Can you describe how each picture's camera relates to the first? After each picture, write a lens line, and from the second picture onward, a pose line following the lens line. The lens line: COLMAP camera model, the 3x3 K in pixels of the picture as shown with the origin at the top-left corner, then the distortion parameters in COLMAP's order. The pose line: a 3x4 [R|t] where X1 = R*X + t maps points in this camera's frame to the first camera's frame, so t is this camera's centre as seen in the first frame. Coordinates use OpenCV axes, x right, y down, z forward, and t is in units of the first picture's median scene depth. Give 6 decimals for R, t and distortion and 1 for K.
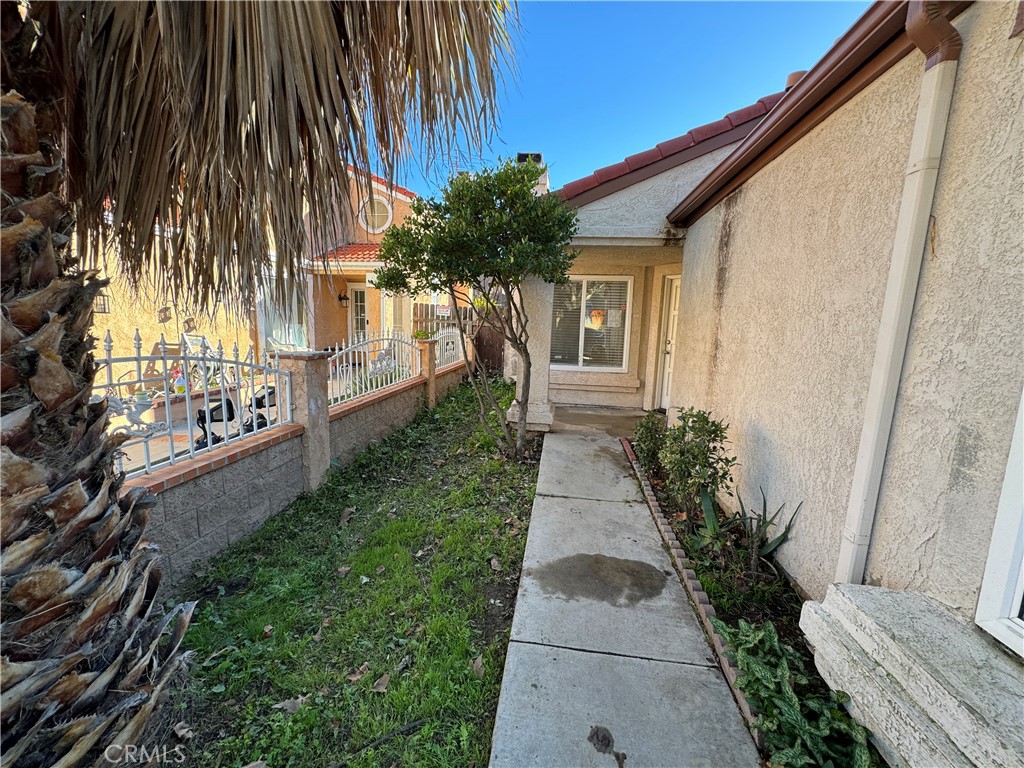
lens RADIAL K [[408.9, 0, 517.1], [0, 408.9, 386.0], [0, 0, 1]] dist [-0.002858, 0.000907]
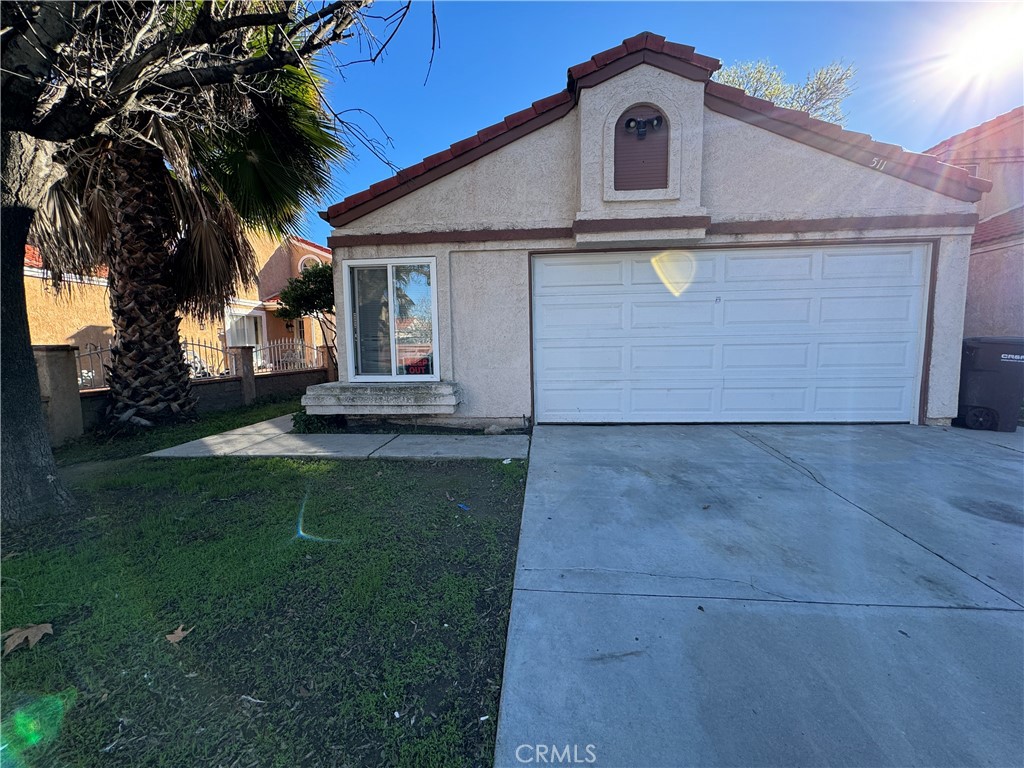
lens RADIAL K [[408.9, 0, 511.1], [0, 408.9, 384.4], [0, 0, 1]] dist [-0.002858, 0.000907]
pose [[0.998321, -0.054547, 0.019488, 0.738327], [0.055582, 0.996811, -0.057250, 0.272848], [-0.016303, 0.058237, 0.998170, -1.032656]]
